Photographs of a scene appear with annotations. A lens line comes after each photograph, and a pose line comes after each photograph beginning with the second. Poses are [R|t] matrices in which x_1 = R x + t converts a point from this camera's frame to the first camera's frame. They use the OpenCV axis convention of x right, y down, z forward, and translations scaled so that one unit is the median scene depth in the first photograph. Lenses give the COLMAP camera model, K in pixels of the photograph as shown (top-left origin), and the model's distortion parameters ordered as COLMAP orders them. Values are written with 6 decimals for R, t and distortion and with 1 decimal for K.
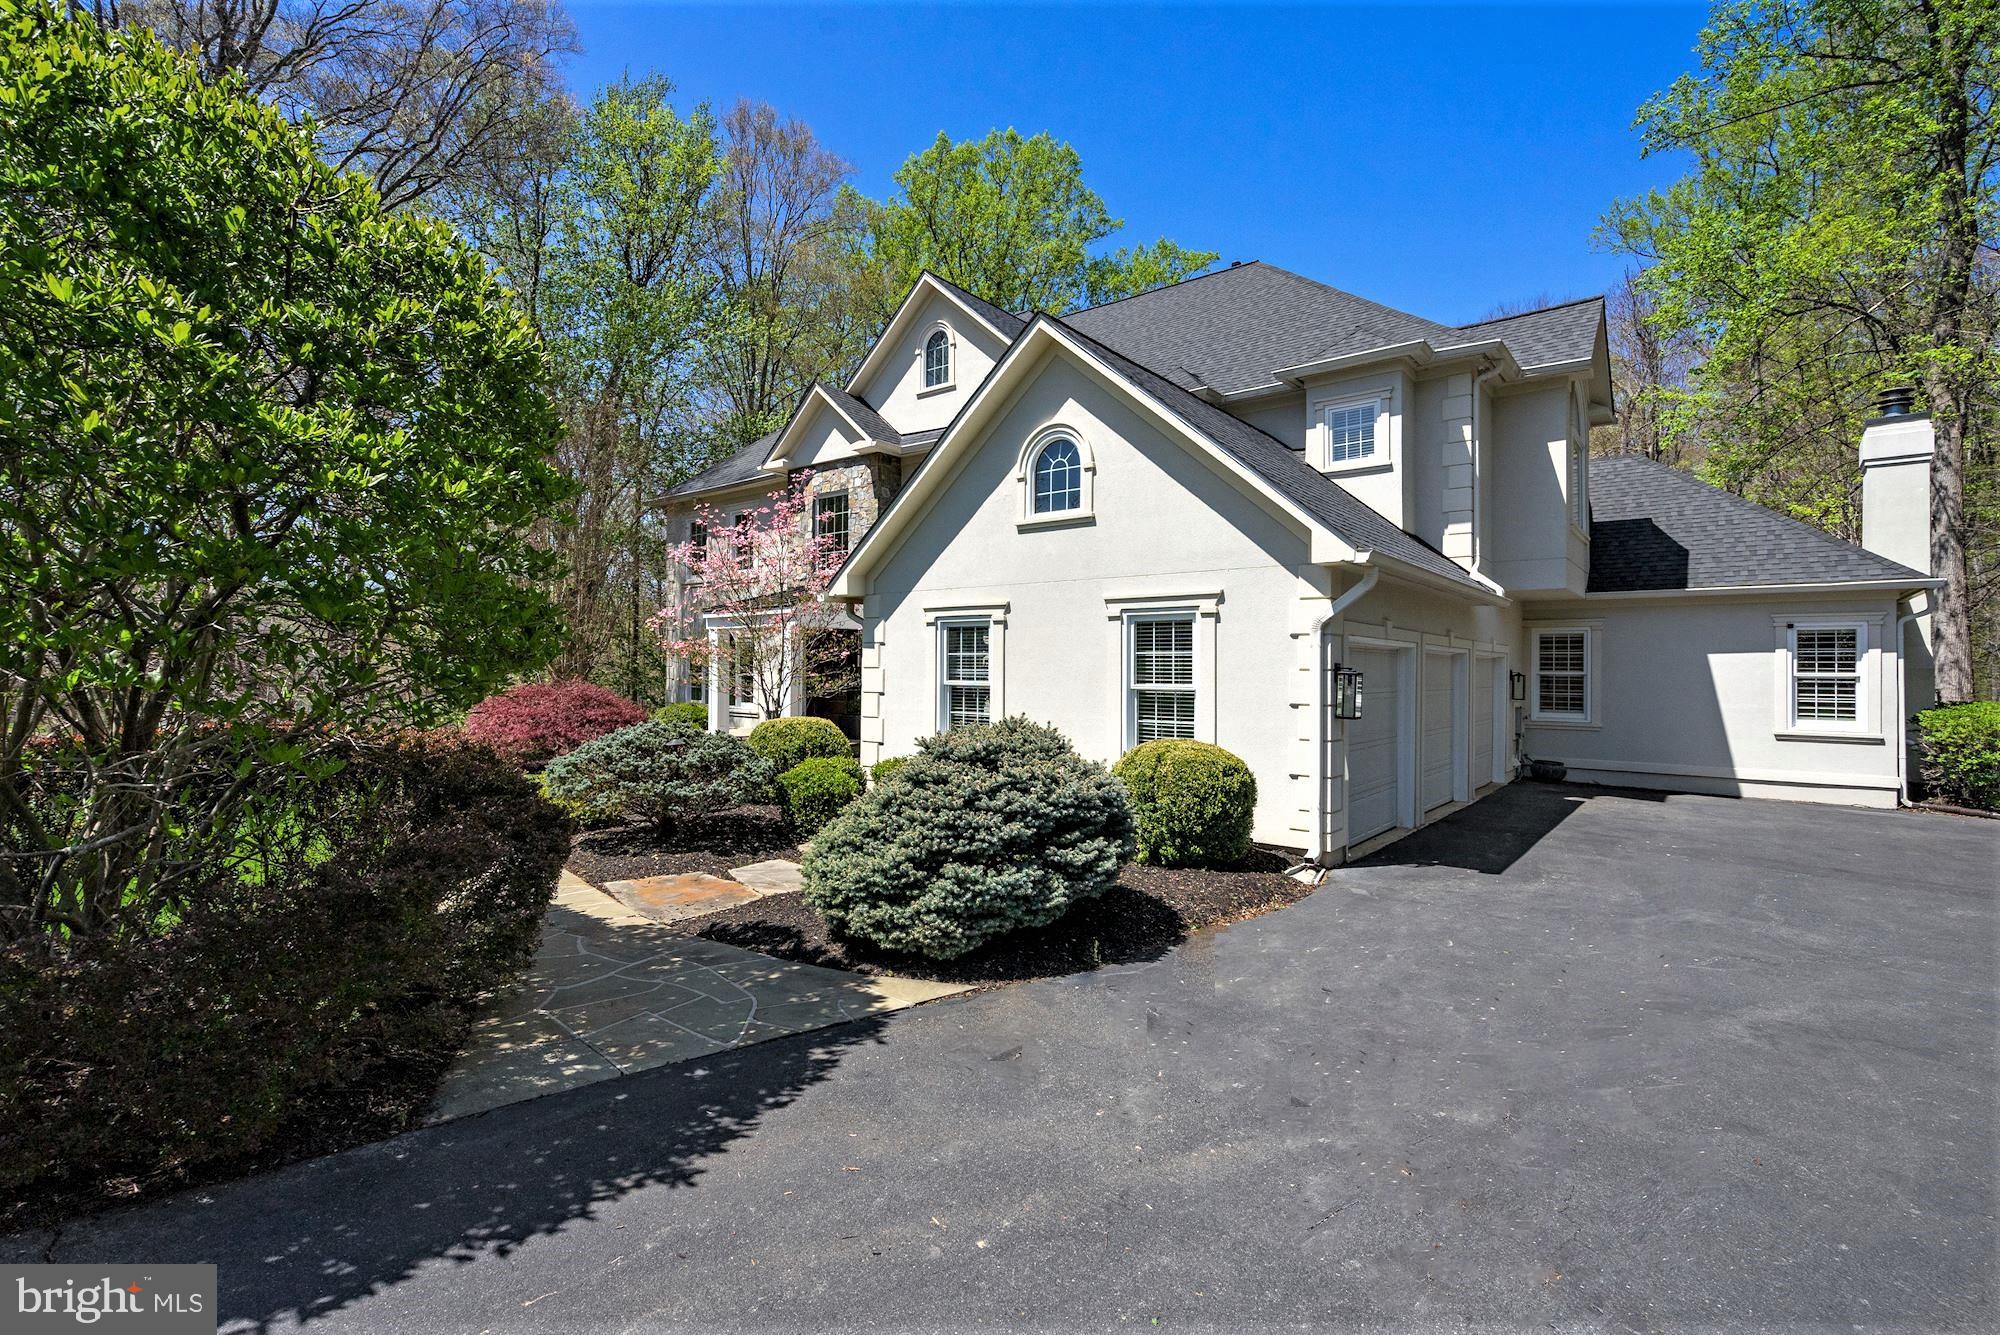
lens RADIAL K [[900.3, 0, 1001.2], [0, 900.3, 668.7], [0, 0, 1]] dist [0.000818, 0.000548]
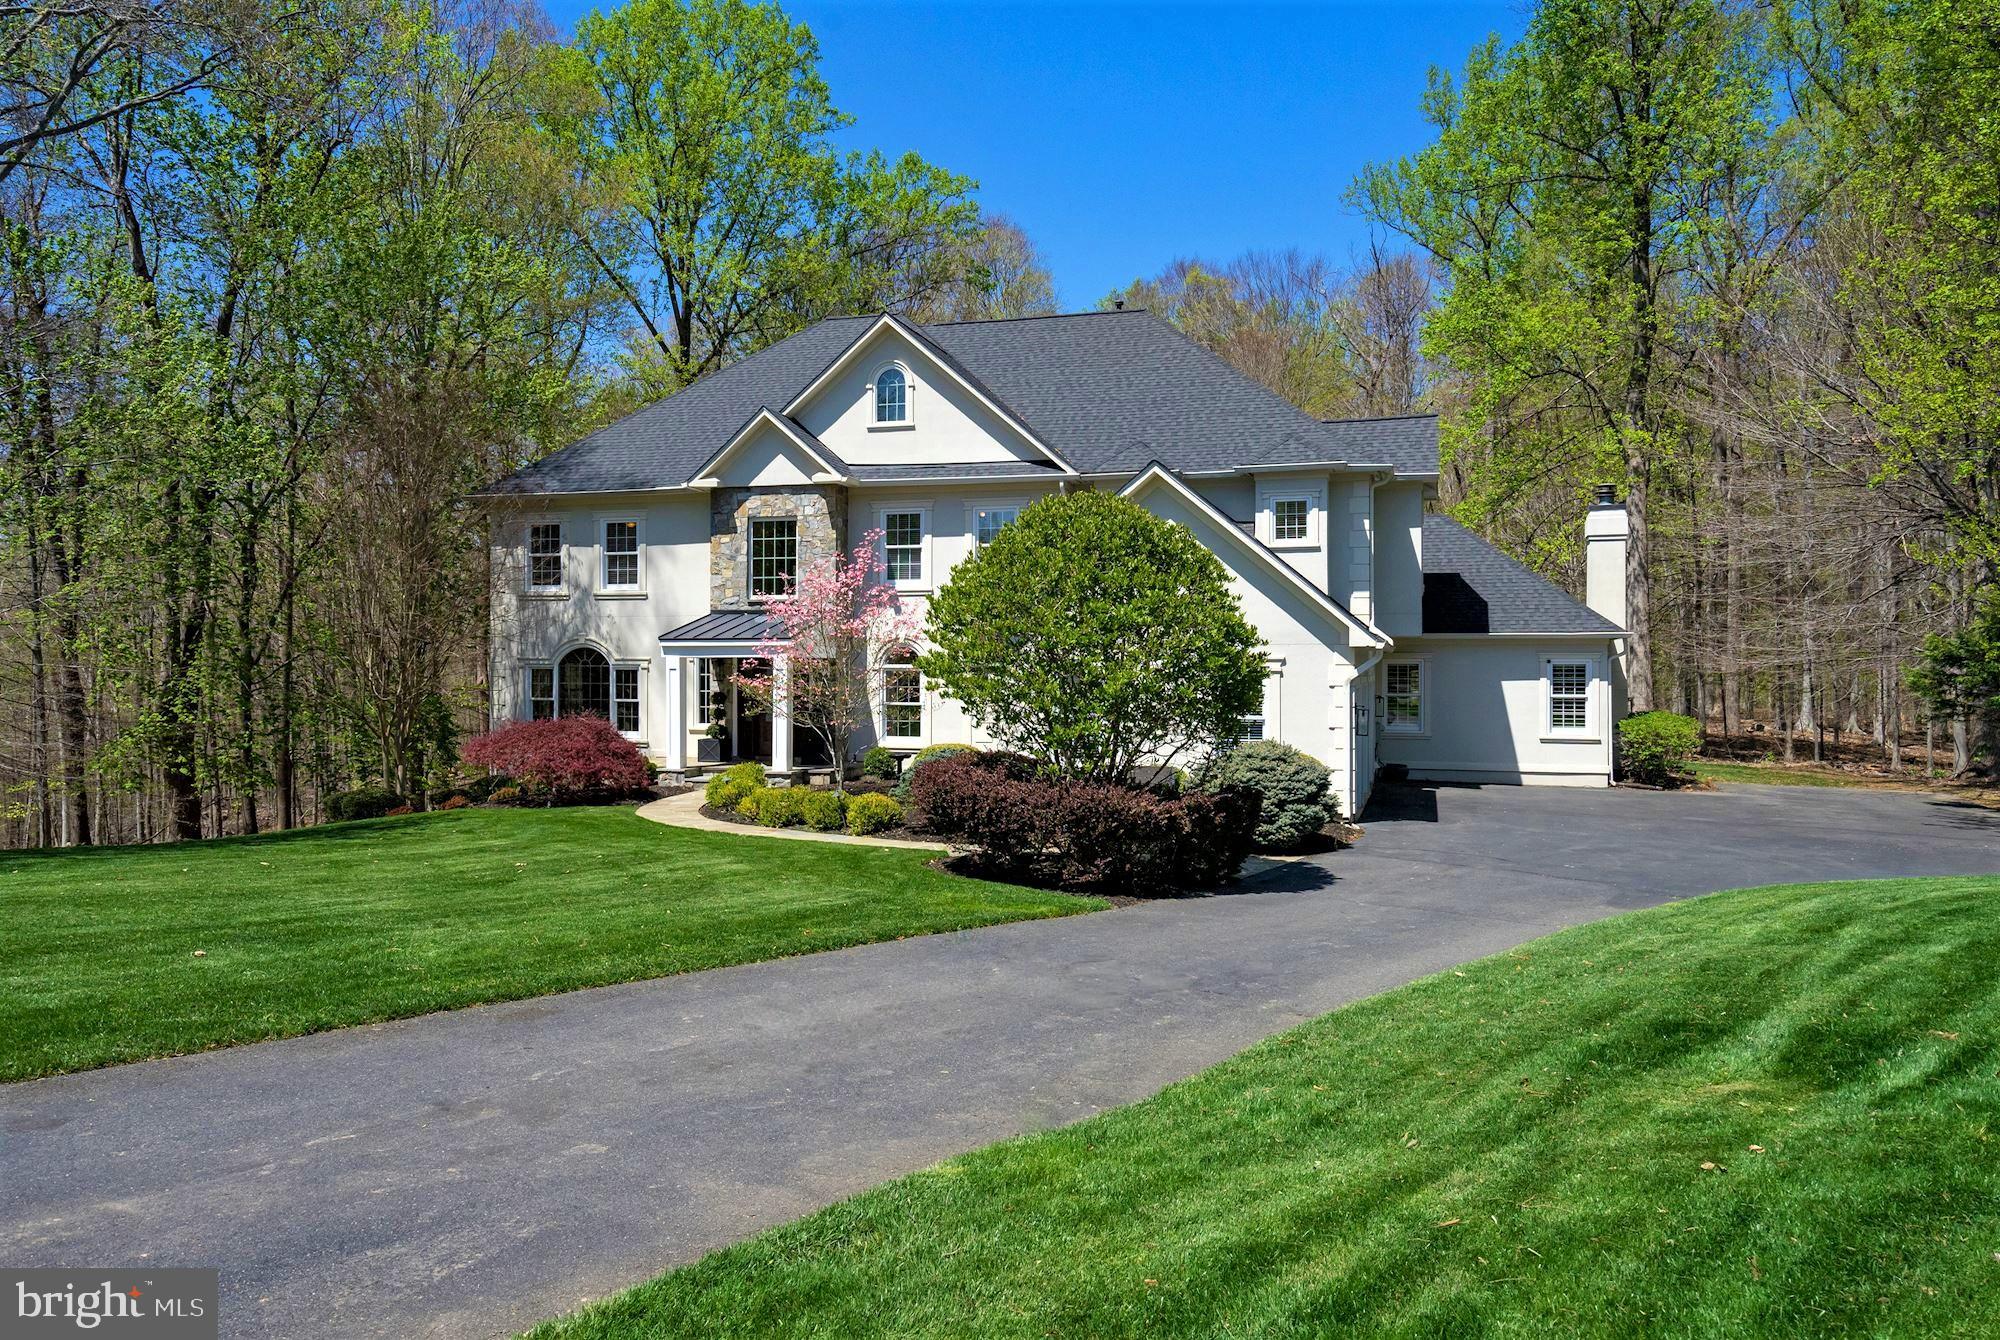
lens RADIAL K [[1395.4, 0, 1000.0], [0, 1395.4, 670.0], [0, 0, 1]] dist [0.008874, 0.001998]
pose [[0.930145, -0.006590, 0.367135, -0.721551], [0.004078, 0.999963, 0.007616, -0.054199], [-0.367171, -0.005586, 0.930137, -0.713113]]
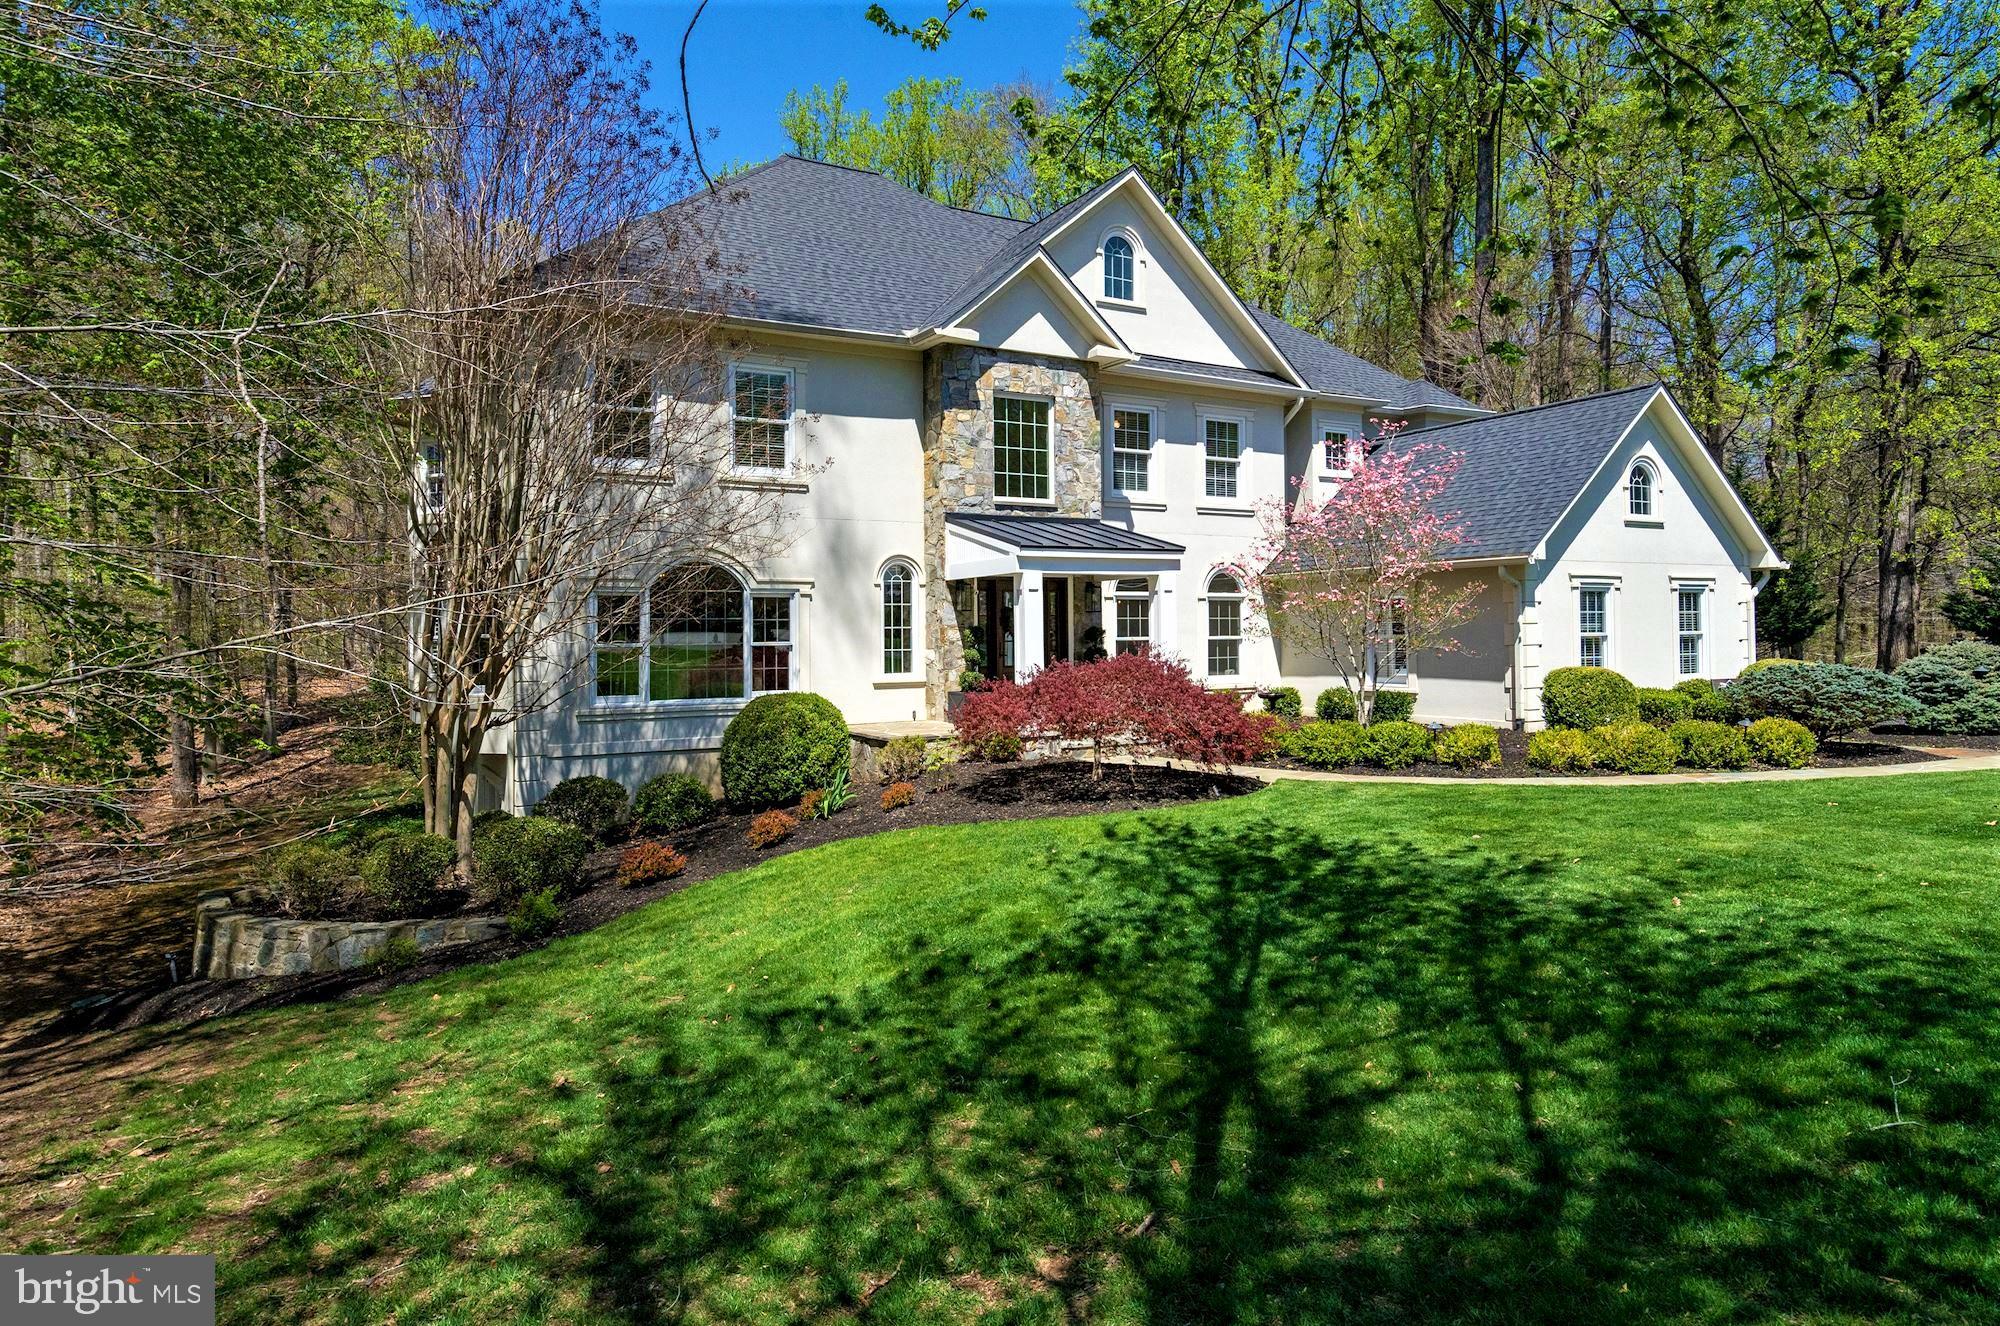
lens RADIAL K [[1192.2, 0, 1012.2], [0, 1192.2, 617.8], [0, 0, 1]] dist [0.028245, 0.000215]
pose [[0.357414, 0.001327, 0.933945, -1.547731], [0.013481, 0.999887, -0.006580, -0.006218], [-0.933849, 0.014942, 0.357356, 0.915227]]
